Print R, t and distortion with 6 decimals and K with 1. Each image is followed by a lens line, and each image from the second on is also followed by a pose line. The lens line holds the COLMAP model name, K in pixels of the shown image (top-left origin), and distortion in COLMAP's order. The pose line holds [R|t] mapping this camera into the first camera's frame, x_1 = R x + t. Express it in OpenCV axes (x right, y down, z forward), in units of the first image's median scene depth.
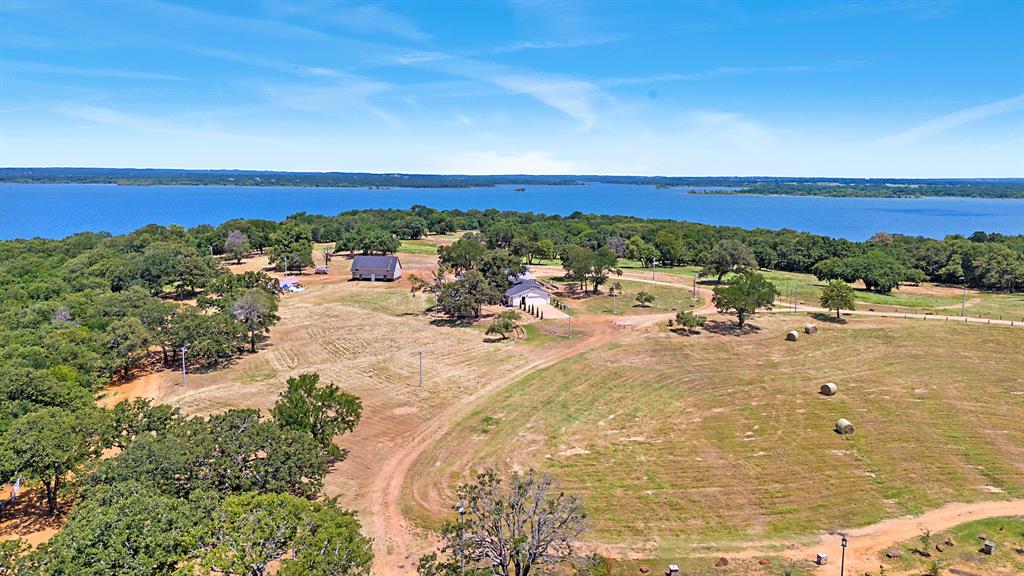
lens RADIAL K [[765.2, 0, 516.2], [0, 765.2, 288.0], [0, 0, 1]] dist [0.059038, -0.062575]
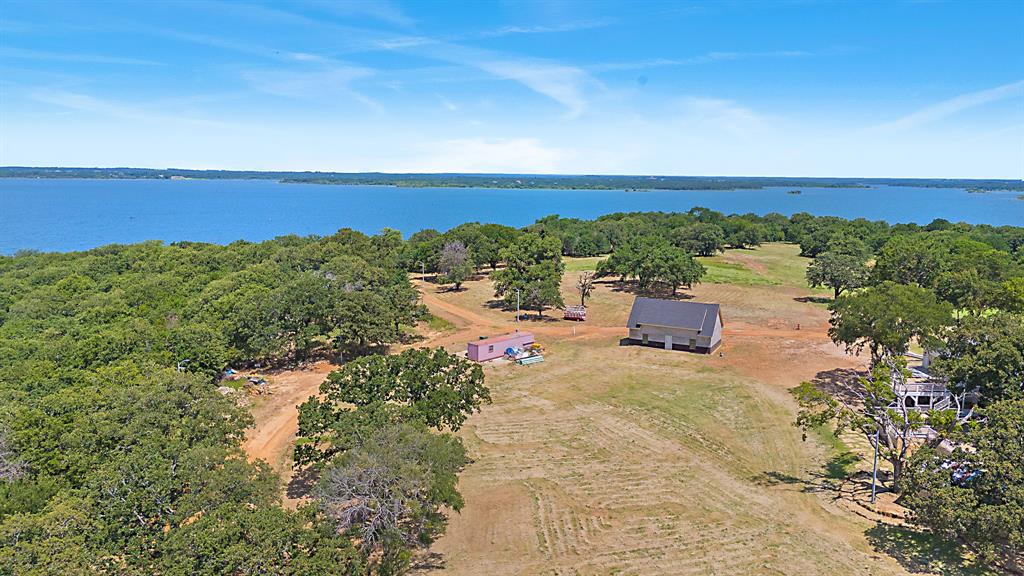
lens RADIAL K [[765.2, 0, 512.6], [0, 765.2, 291.2], [0, 0, 1]] dist [0.059038, -0.062575]
pose [[0.946044, 0.048768, -0.320346, -0.105428], [-0.048708, 0.998779, 0.008207, -0.041310], [0.320355, 0.007839, 0.947265, 0.406260]]
